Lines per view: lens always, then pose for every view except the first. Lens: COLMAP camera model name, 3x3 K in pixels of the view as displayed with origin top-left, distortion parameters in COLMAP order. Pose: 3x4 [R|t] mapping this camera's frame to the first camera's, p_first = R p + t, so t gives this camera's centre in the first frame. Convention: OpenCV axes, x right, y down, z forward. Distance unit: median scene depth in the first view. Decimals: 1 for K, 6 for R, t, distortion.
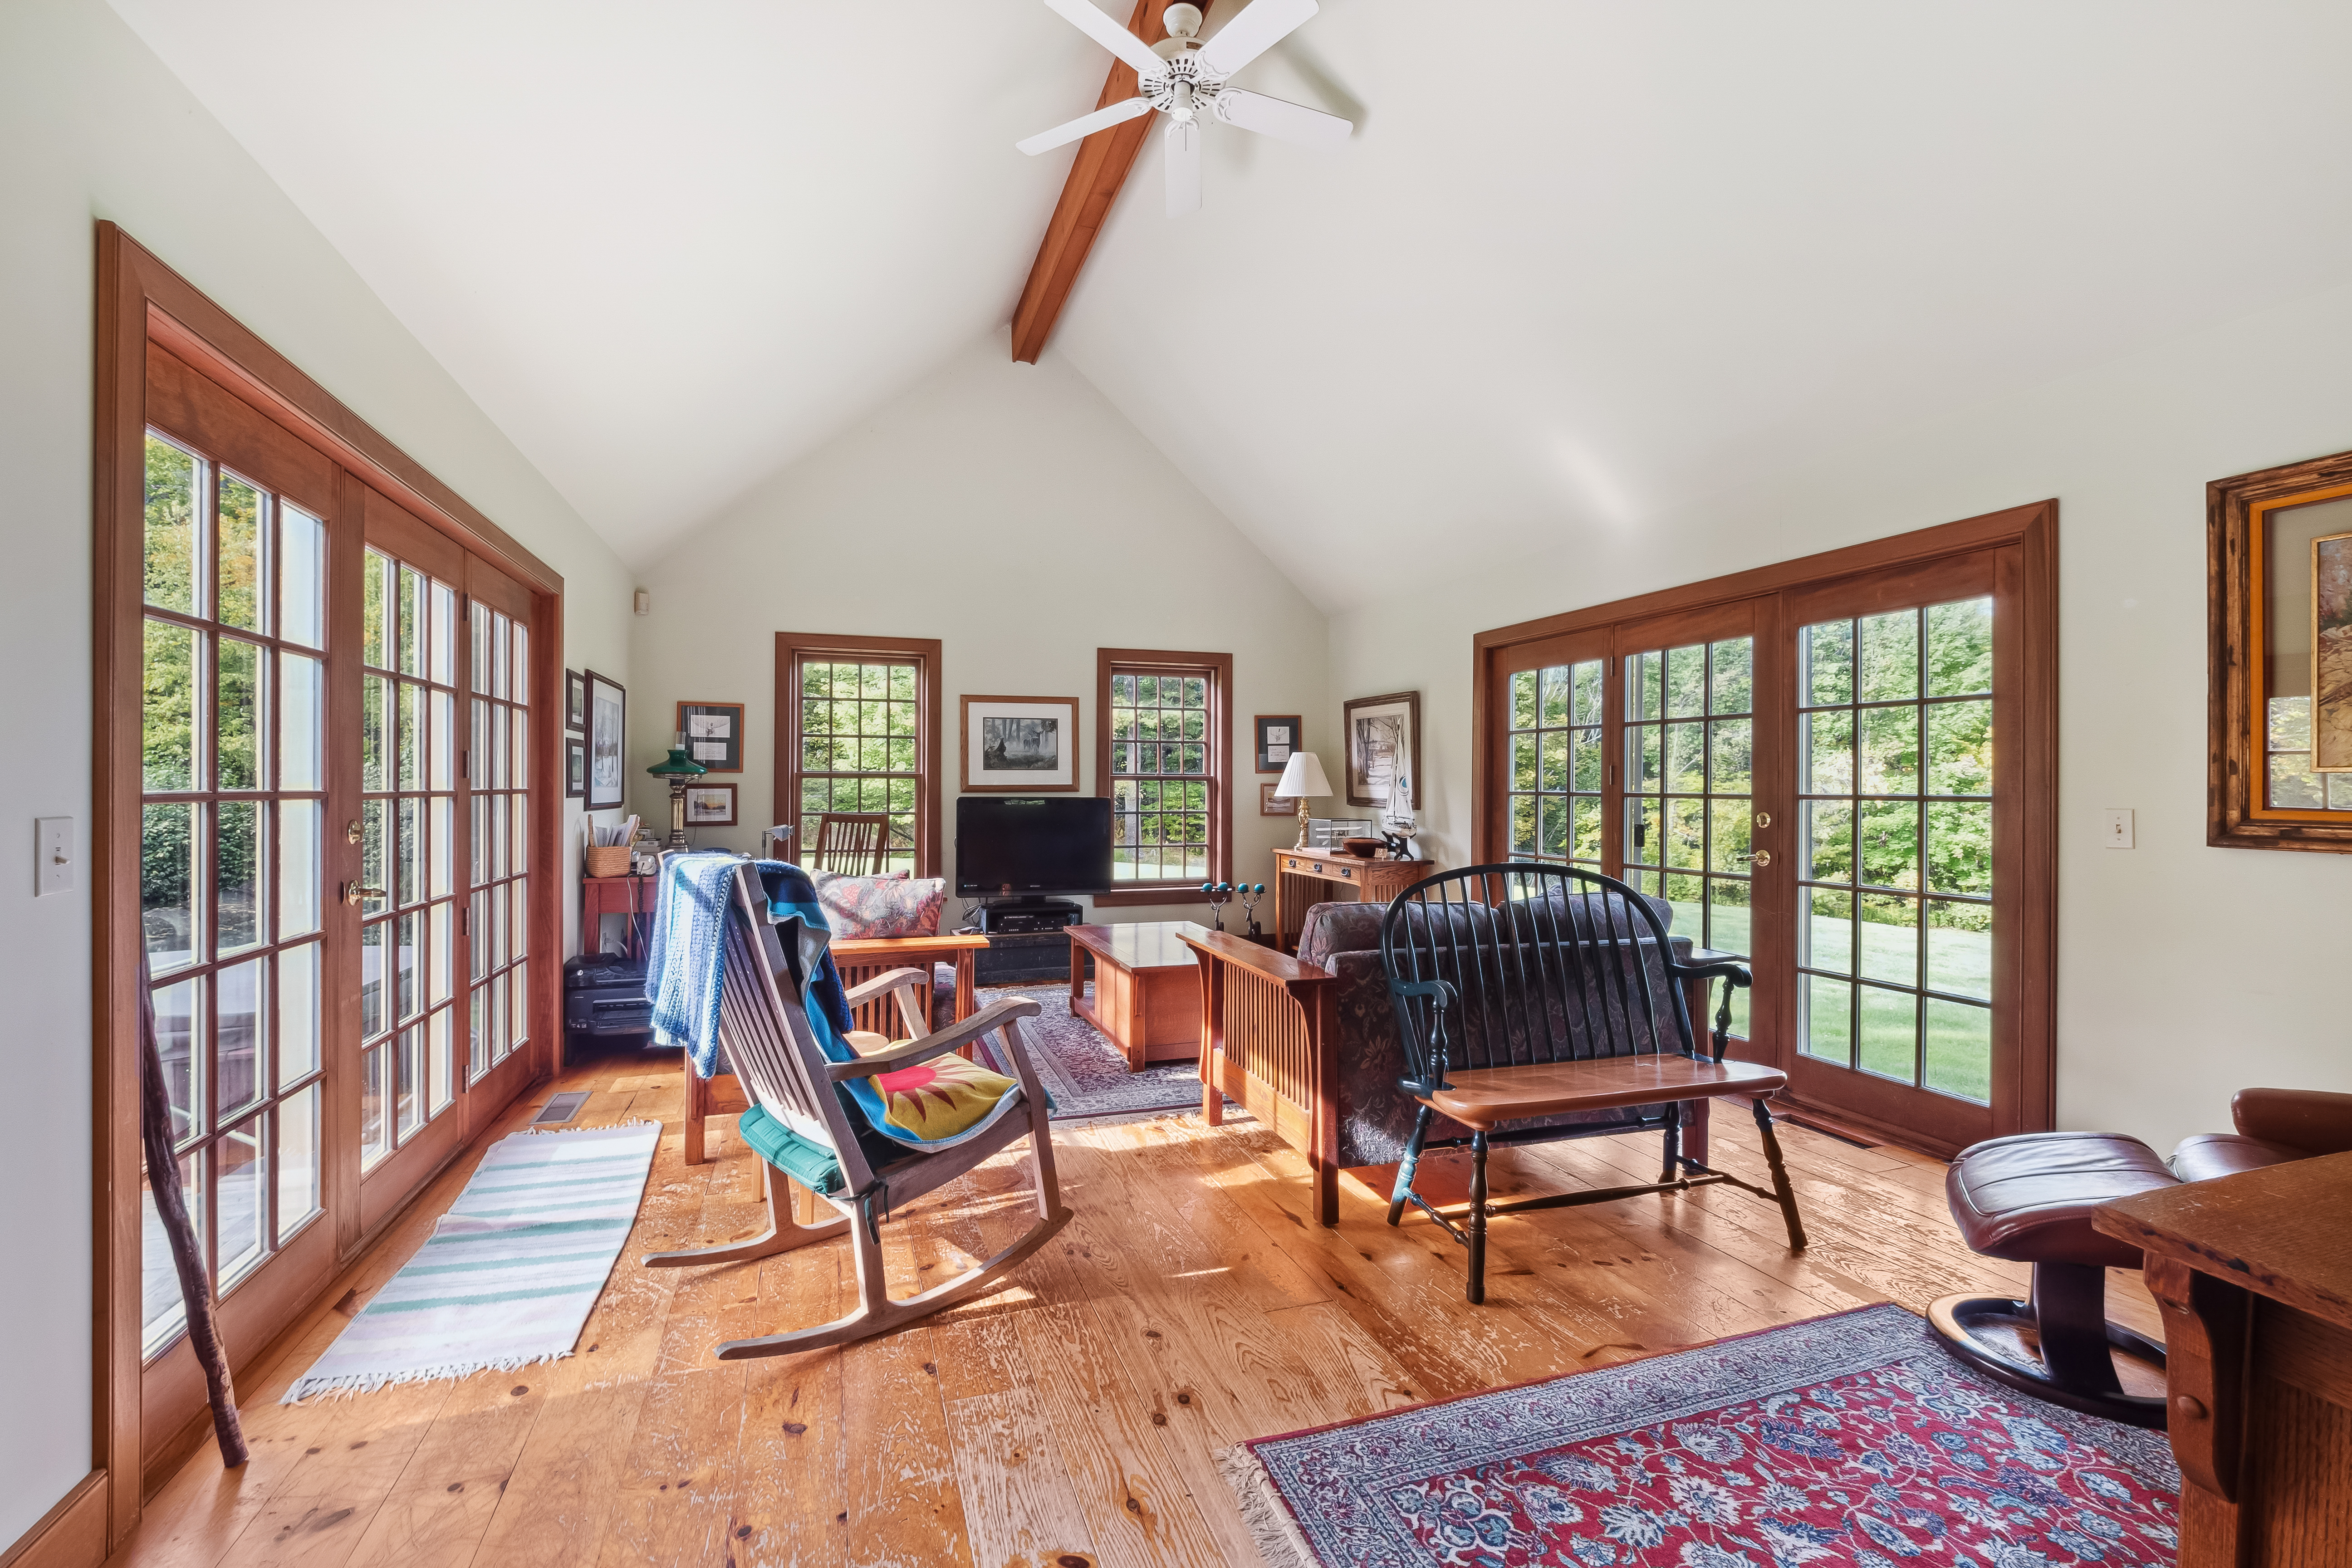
lens RADIAL K [[1020.8, 0, 1177.9], [0, 1020.8, 783.6], [0, 0, 1]] dist [0.000712, -0.000434]
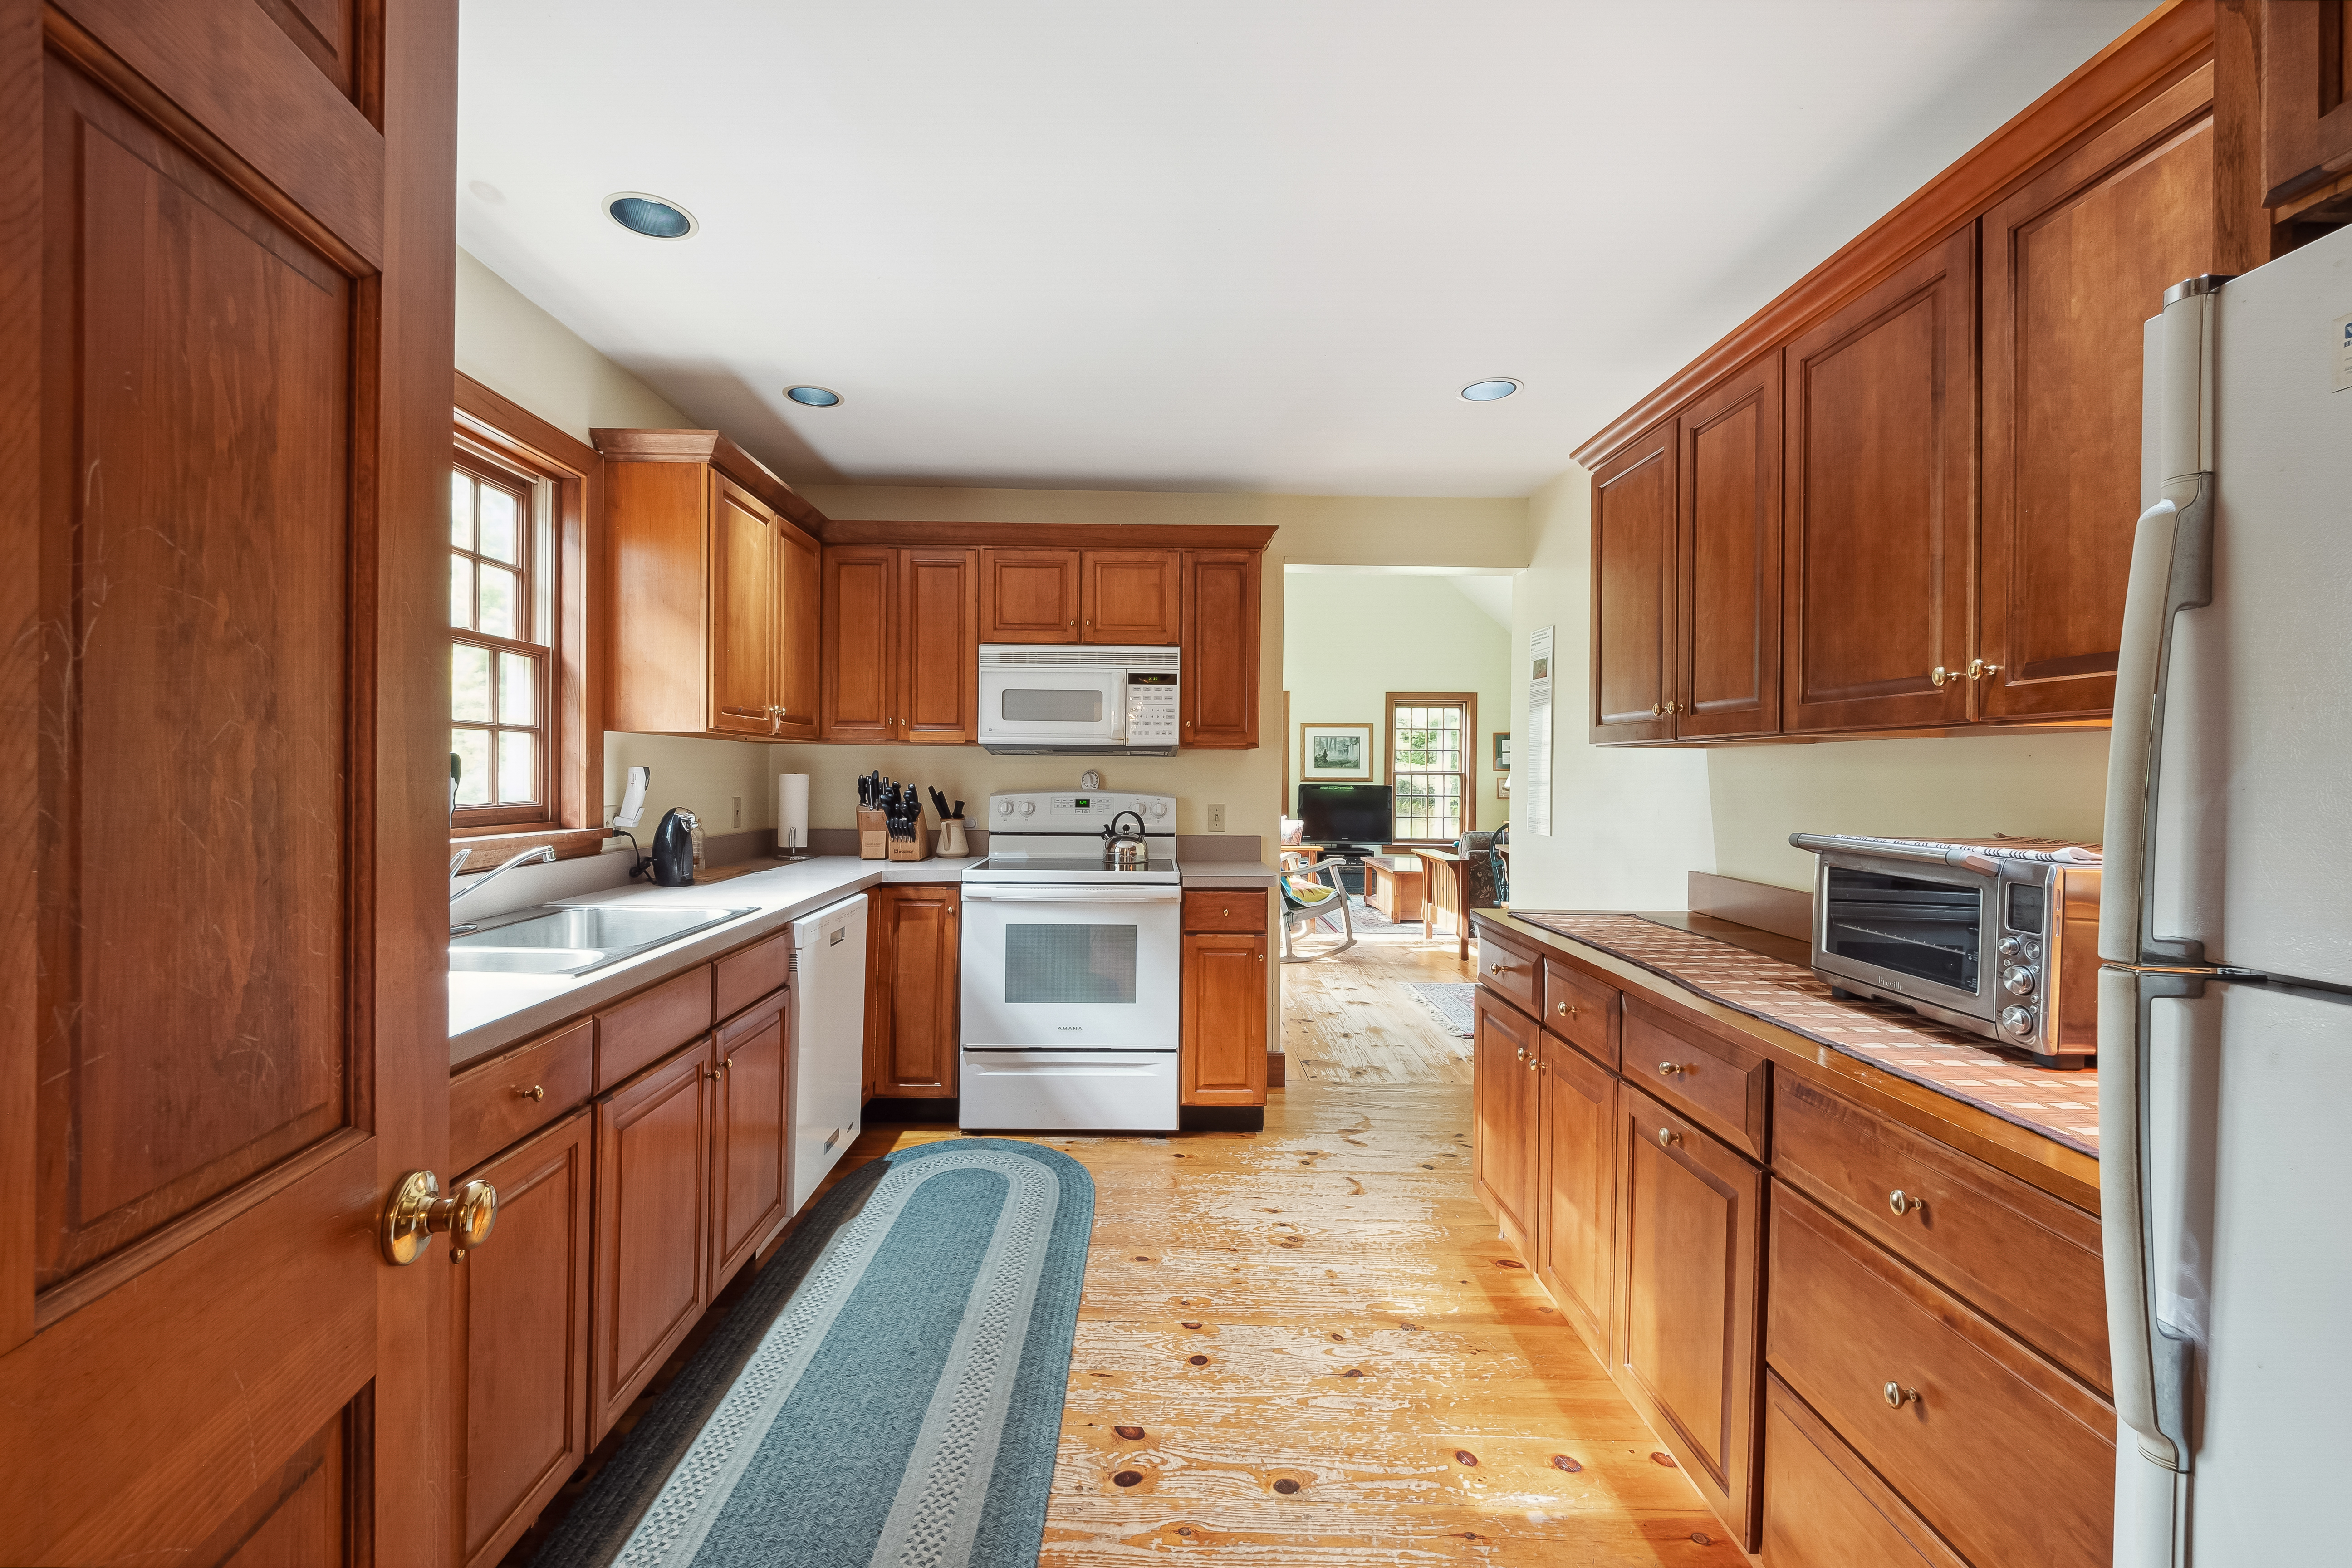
lens RADIAL K [[1020.8, 0, 1175.4], [0, 1020.8, 776.0], [0, 0, 1]] dist [0.000712, -0.000434]
pose [[0.952850, 0.005507, -0.303391, 0.096272], [-0.004895, 0.999984, 0.002779, -0.004766], [0.303401, -0.001163, 0.952862, -0.640664]]
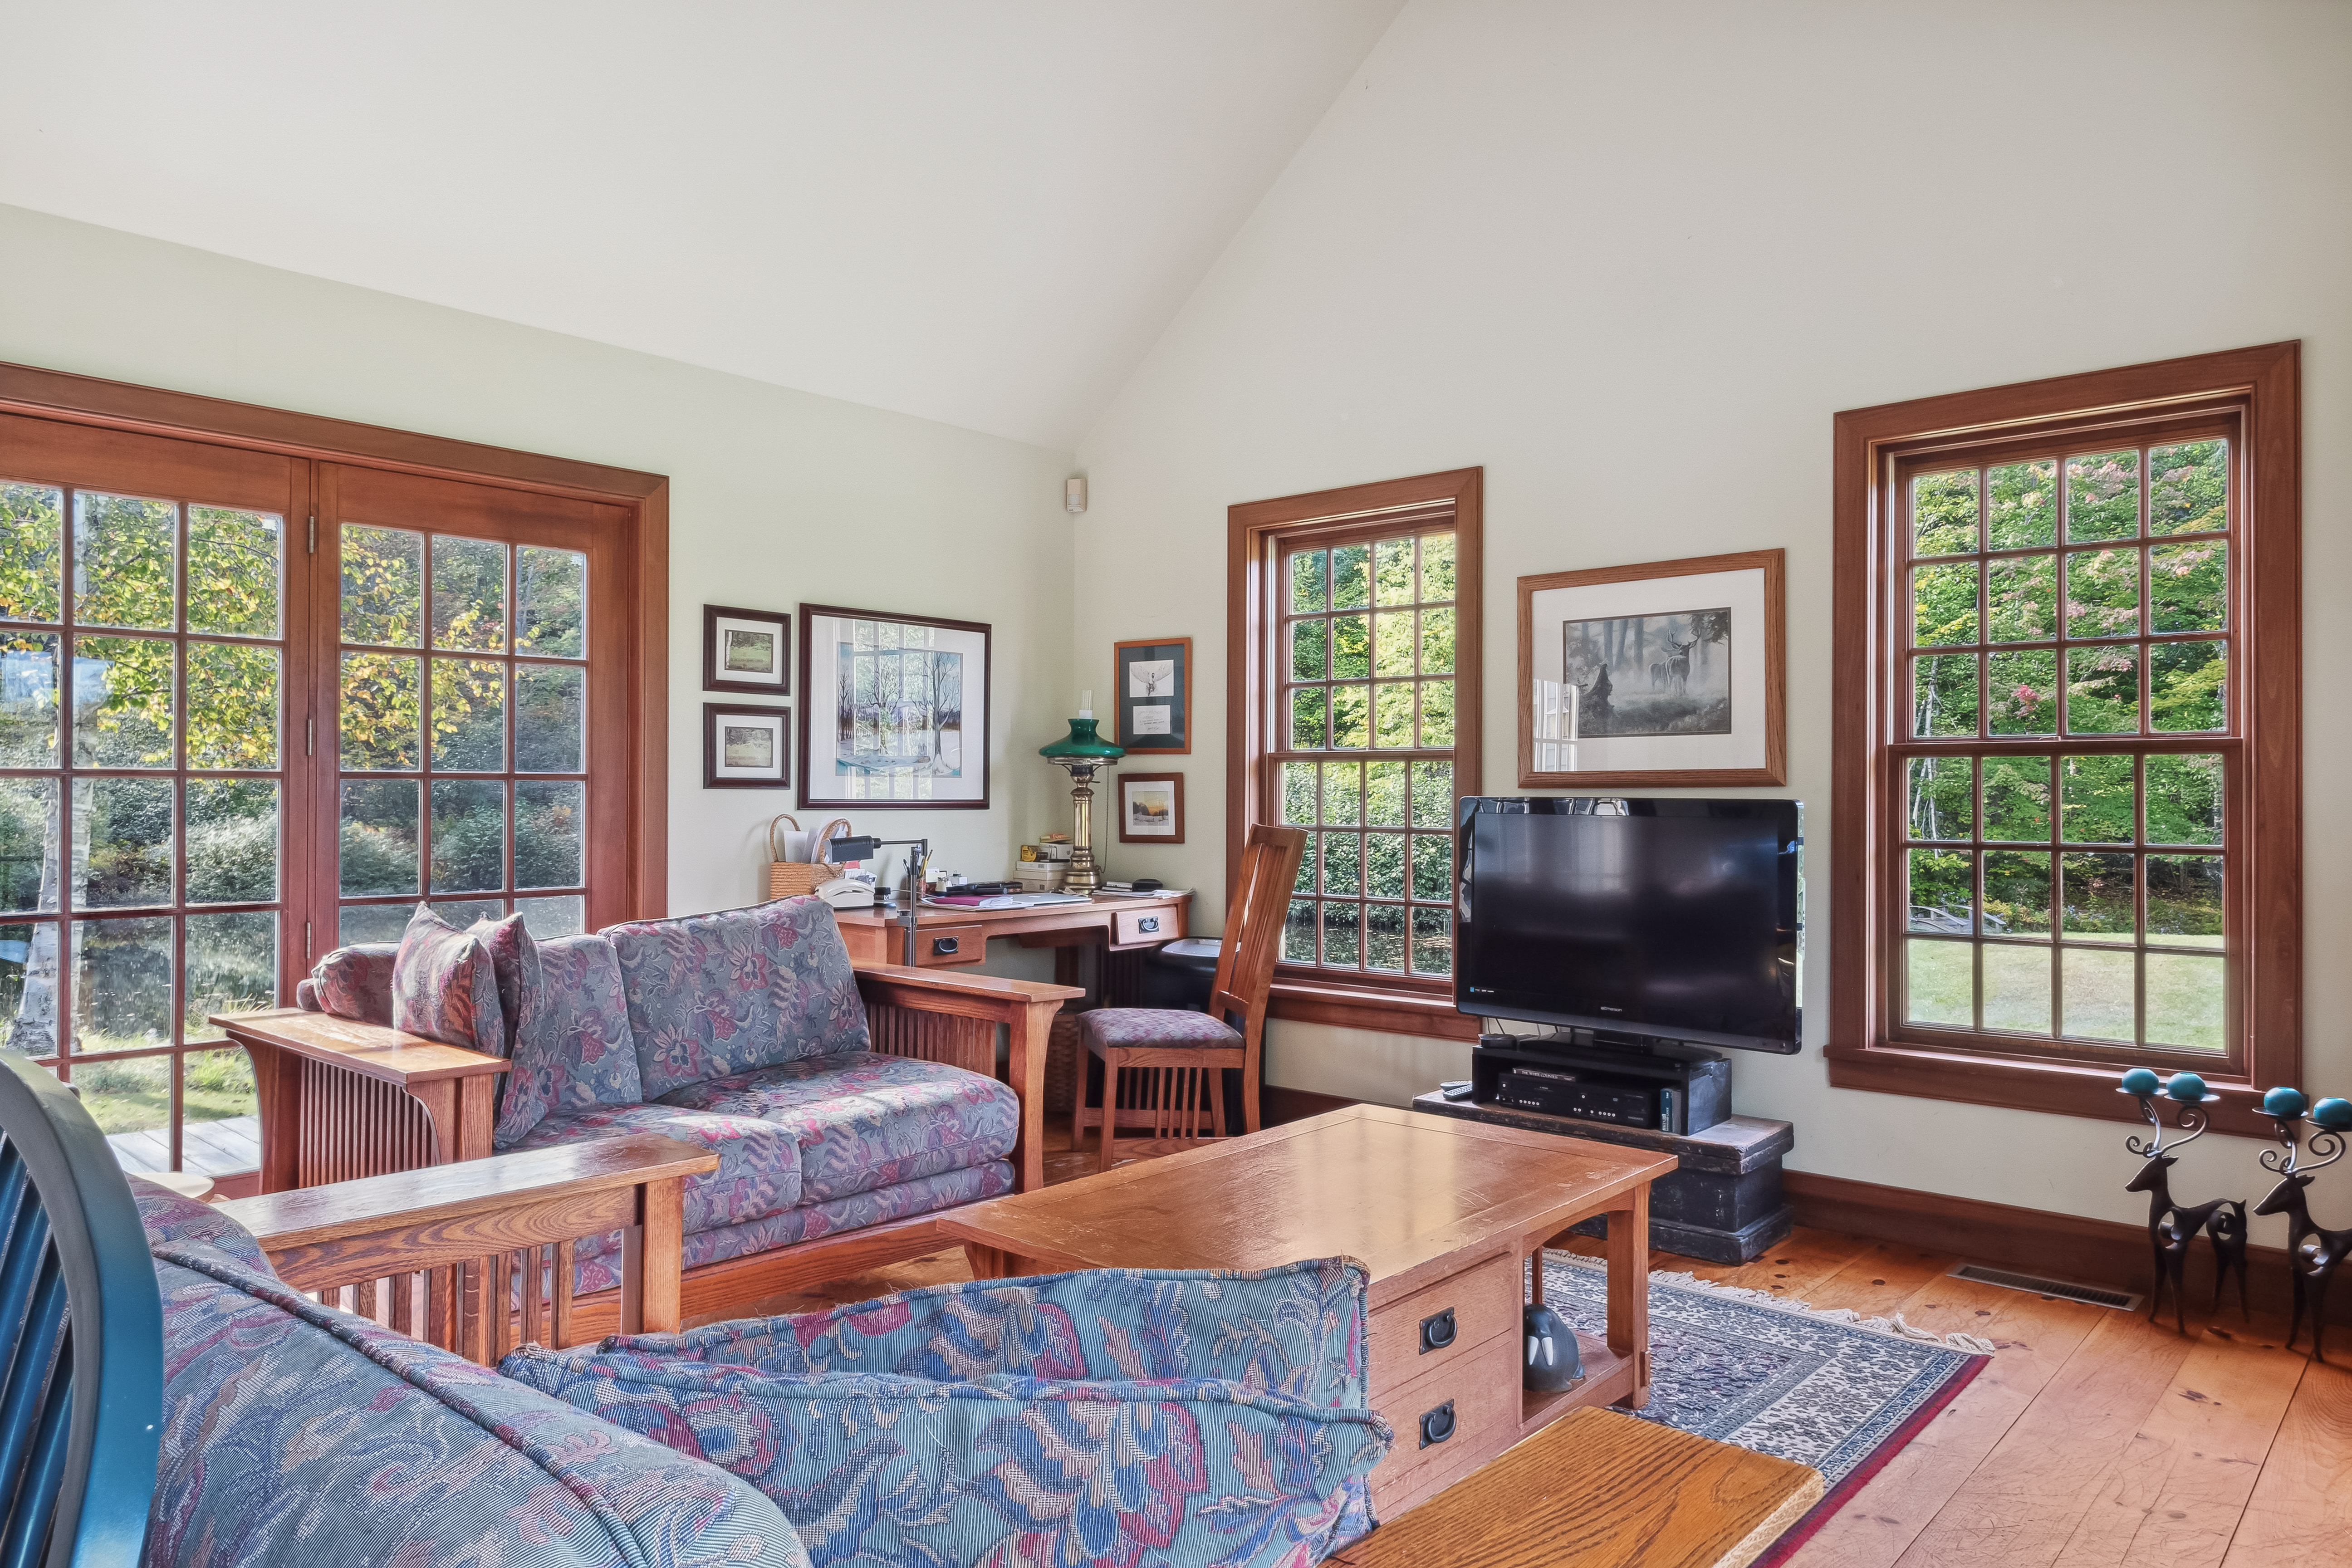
lens RADIAL K [[1525.3, 0, 1176.5], [0, 1525.3, 781.2], [0, 0, 1]] dist [-0.005501, -0.000691]
pose [[0.492780, -0.007128, -0.870125, 0.312979], [-0.001067, 0.999961, -0.008796, 0.011793], [0.870153, 0.005263, 0.492753, 0.526175]]
